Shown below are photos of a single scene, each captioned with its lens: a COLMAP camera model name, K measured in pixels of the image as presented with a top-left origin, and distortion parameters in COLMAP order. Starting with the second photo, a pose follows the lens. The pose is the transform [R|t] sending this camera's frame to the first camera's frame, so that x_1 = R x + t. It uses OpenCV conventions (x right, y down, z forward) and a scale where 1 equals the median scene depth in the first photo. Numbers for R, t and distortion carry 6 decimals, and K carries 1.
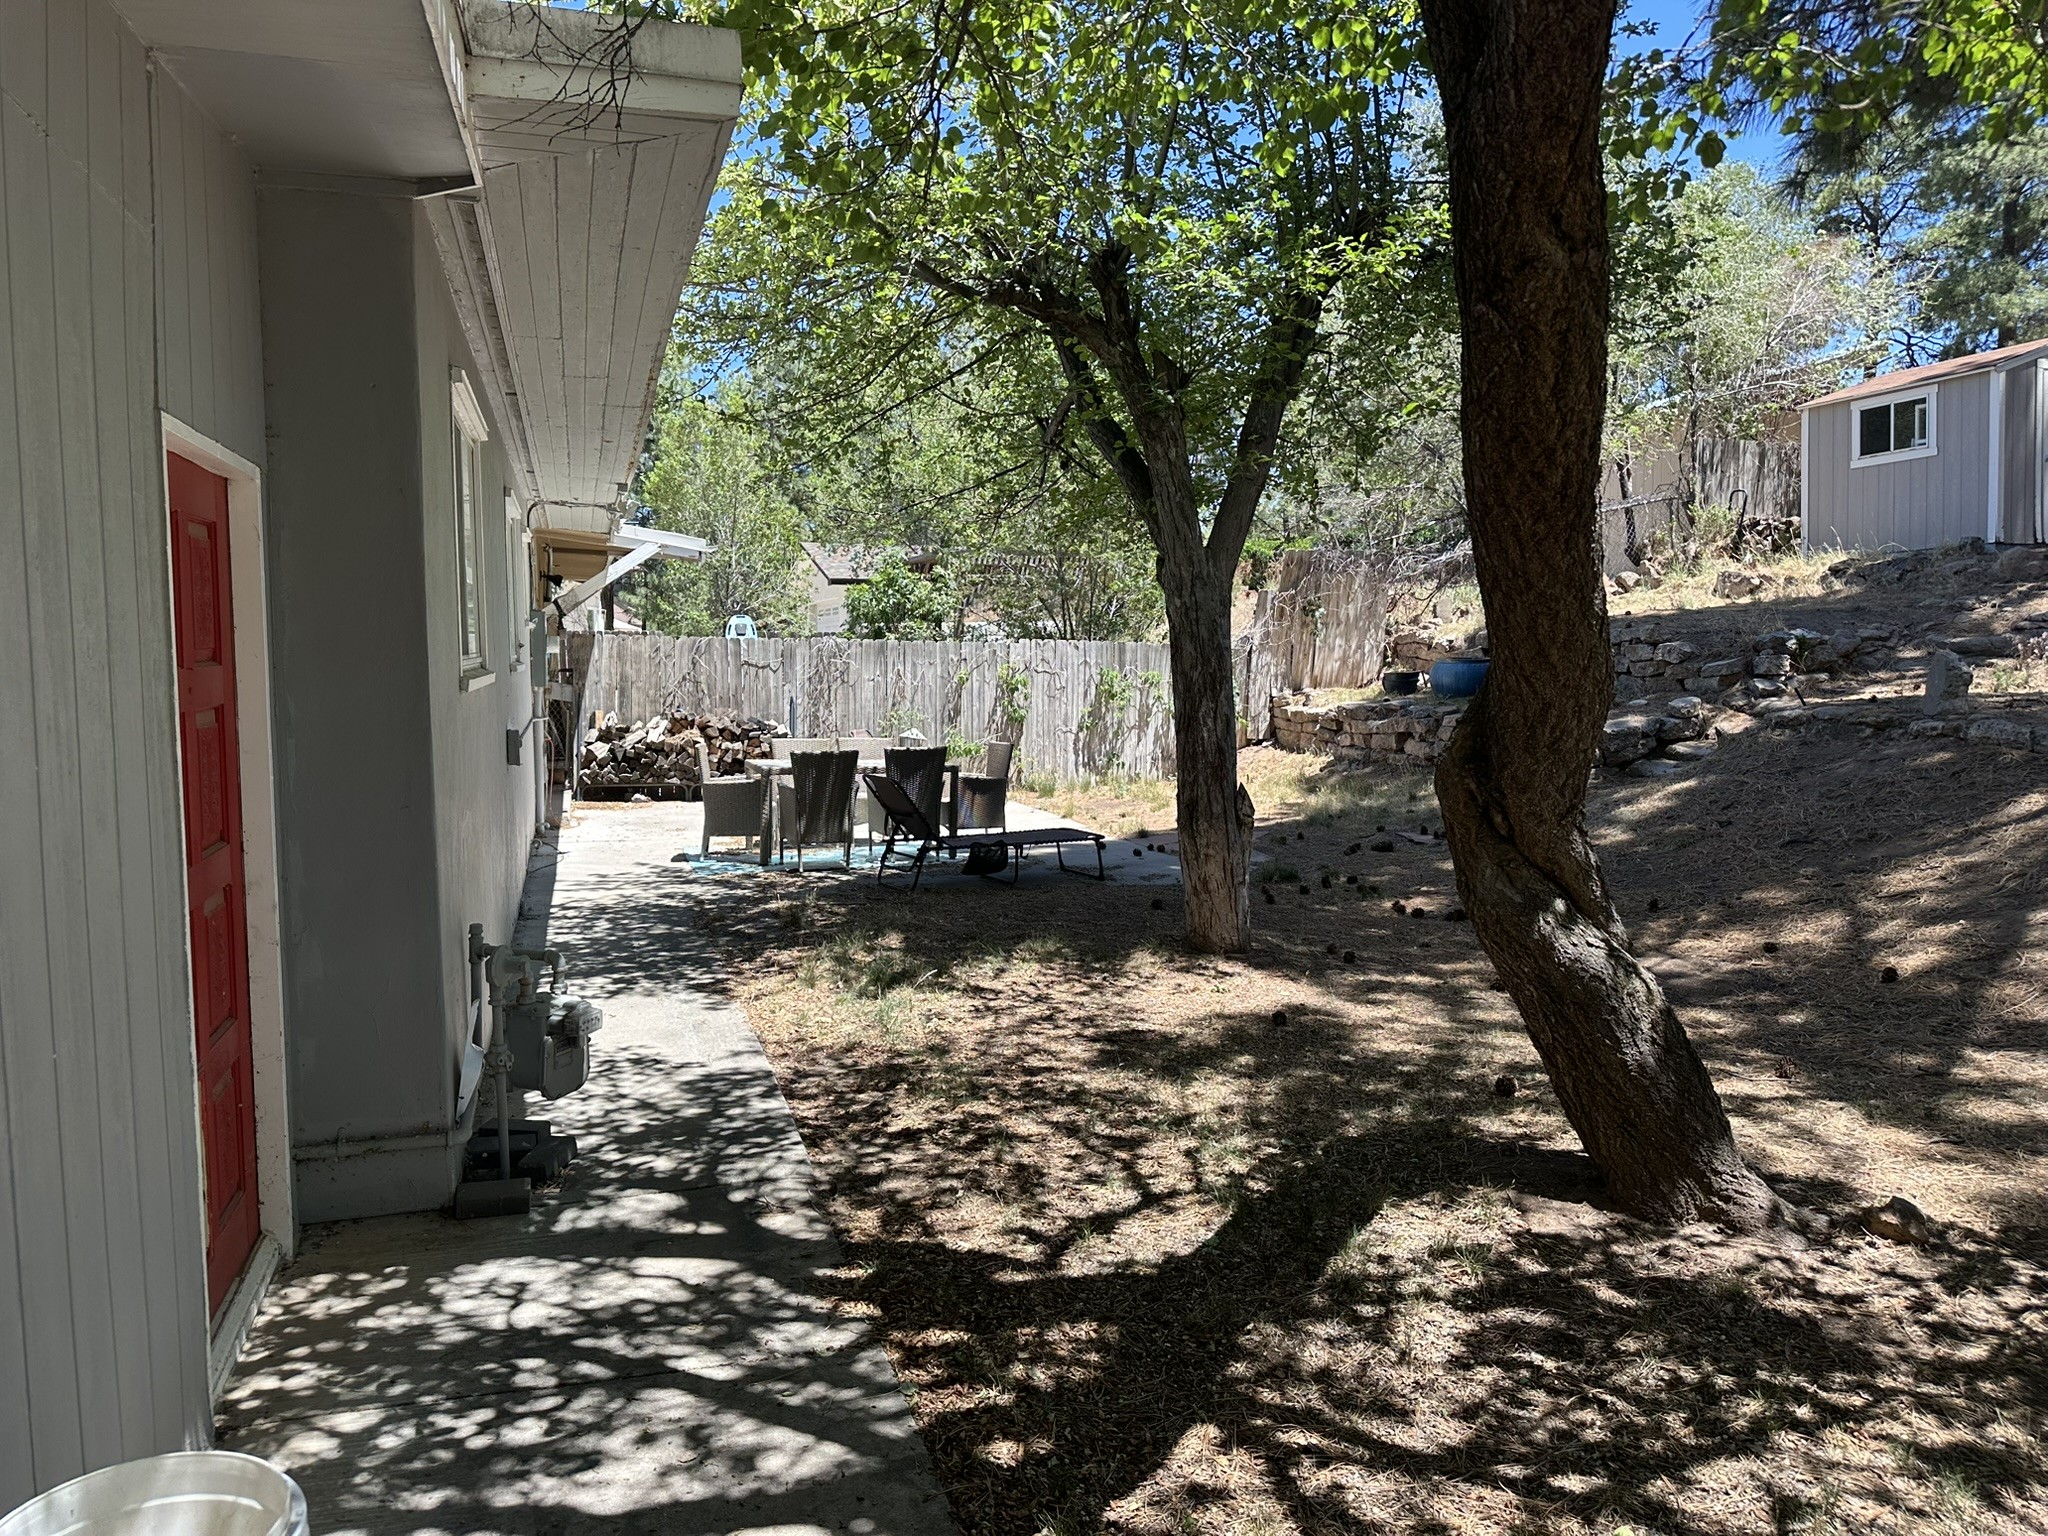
lens RADIAL K [[1426.1, 0, 1021.3], [0, 1426.1, 751.5], [0, 0, 1]] dist [0.053714, -0.077377]
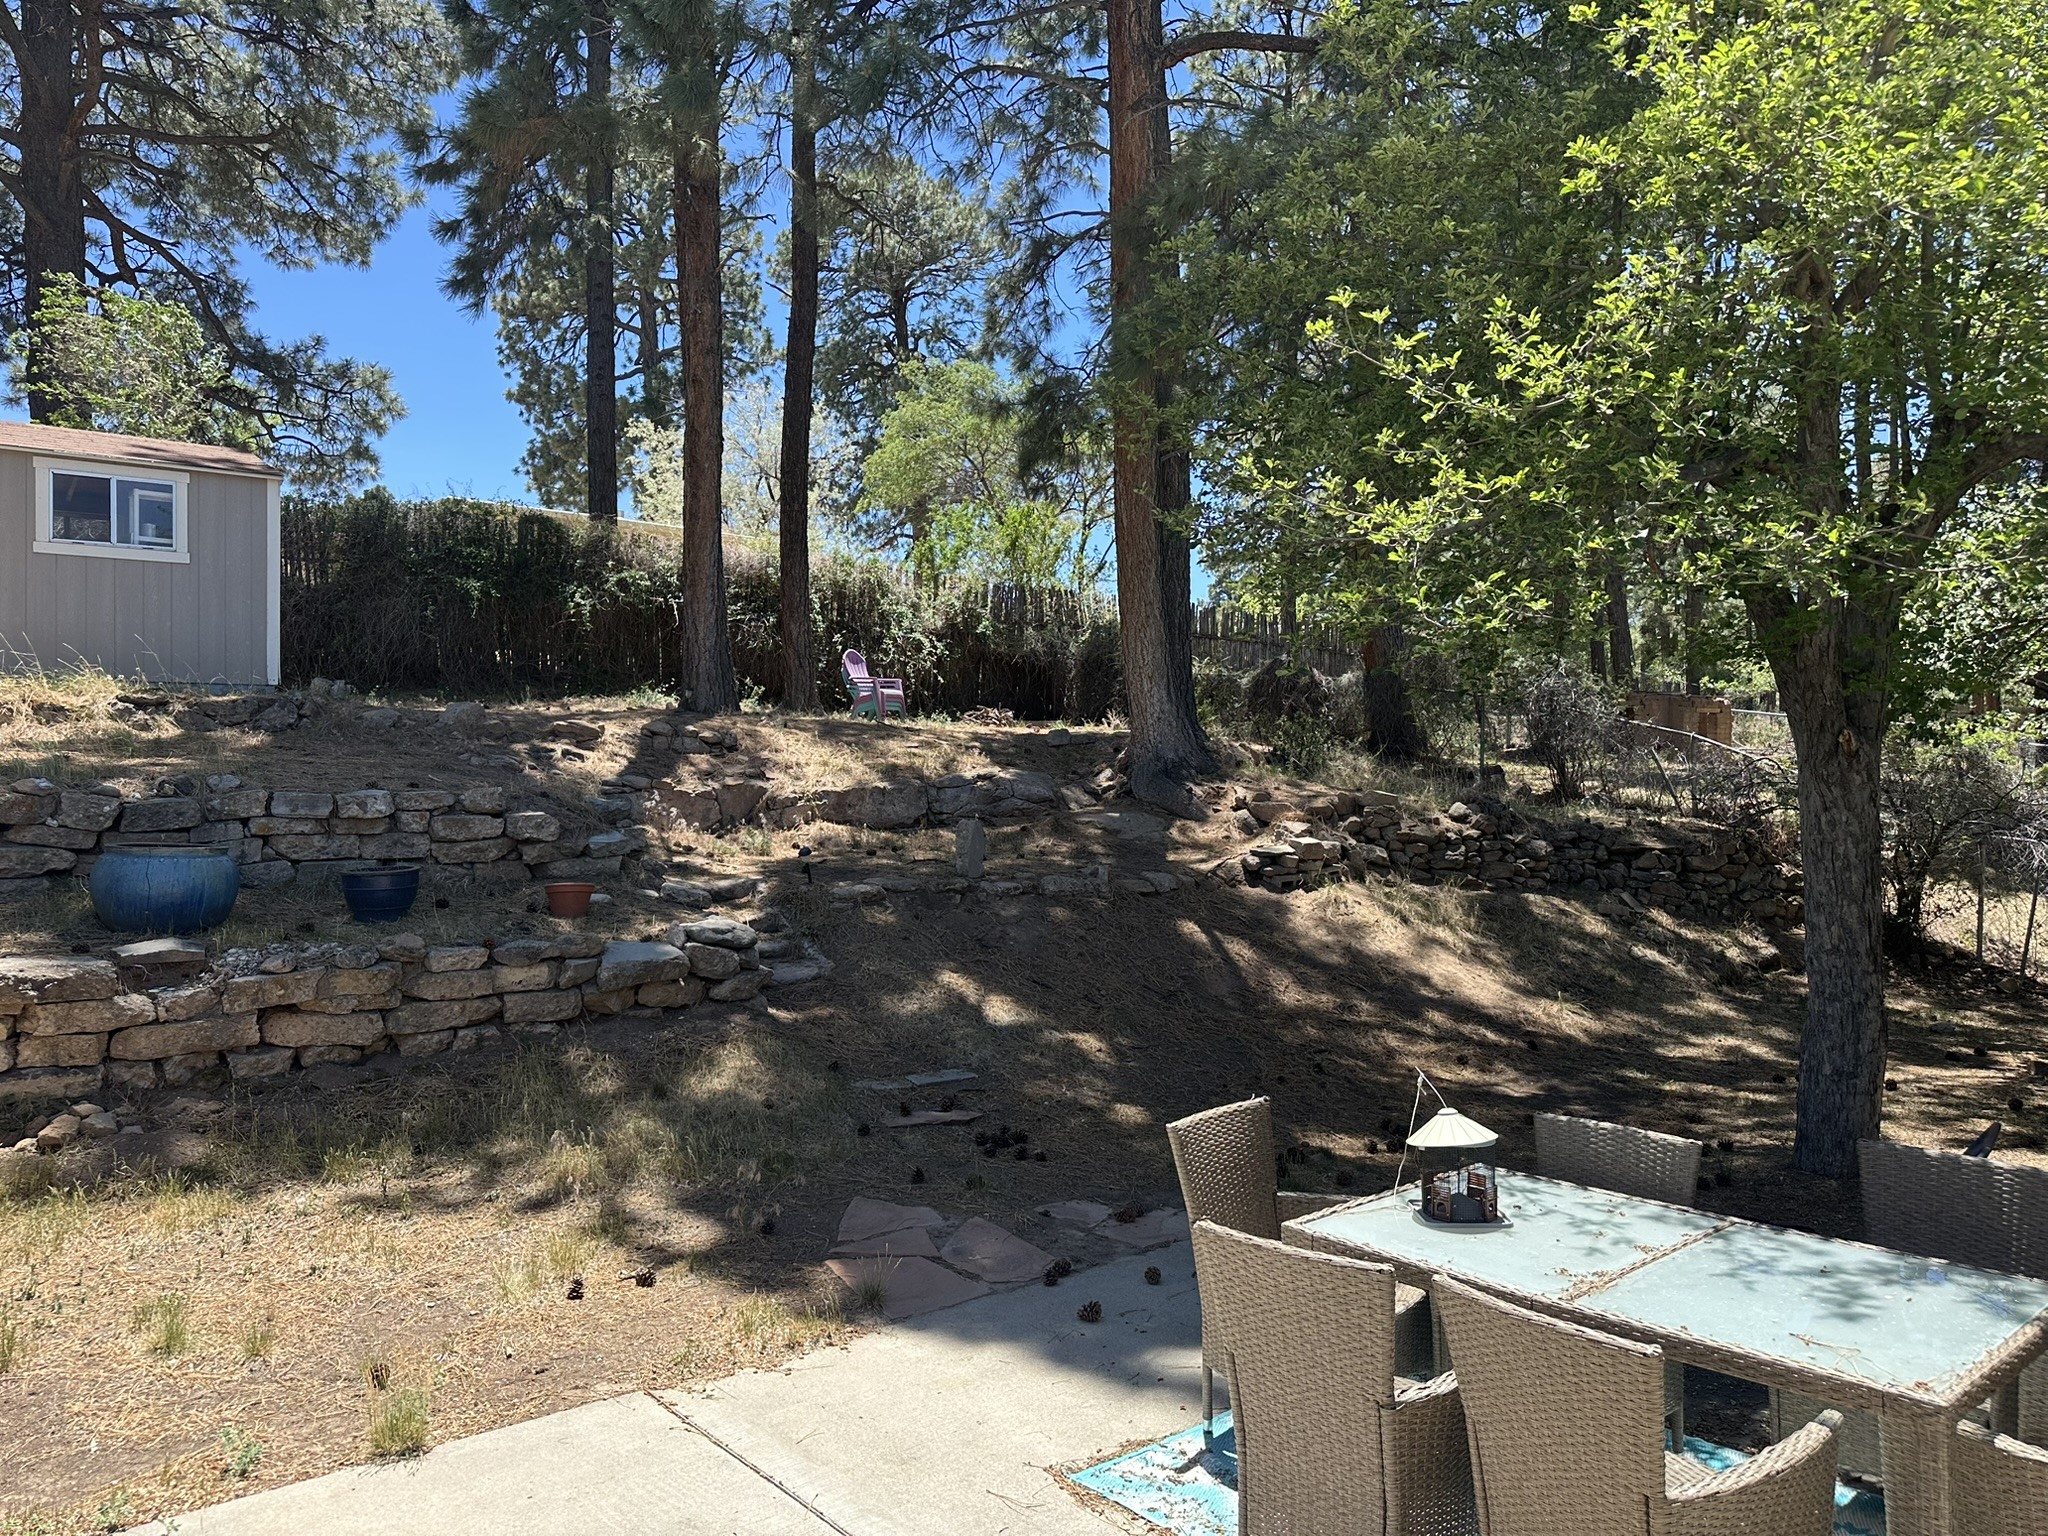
lens RADIAL K [[1426.1, 0, 1021.3], [0, 1426.1, 751.5], [0, 0, 1]] dist [0.053714, -0.077377]
pose [[-0.381236, 0.029476, 0.924008, -0.247585], [0.061977, 0.998058, -0.006267, -0.073041], [-0.922398, 0.054878, -0.382322, 0.886210]]
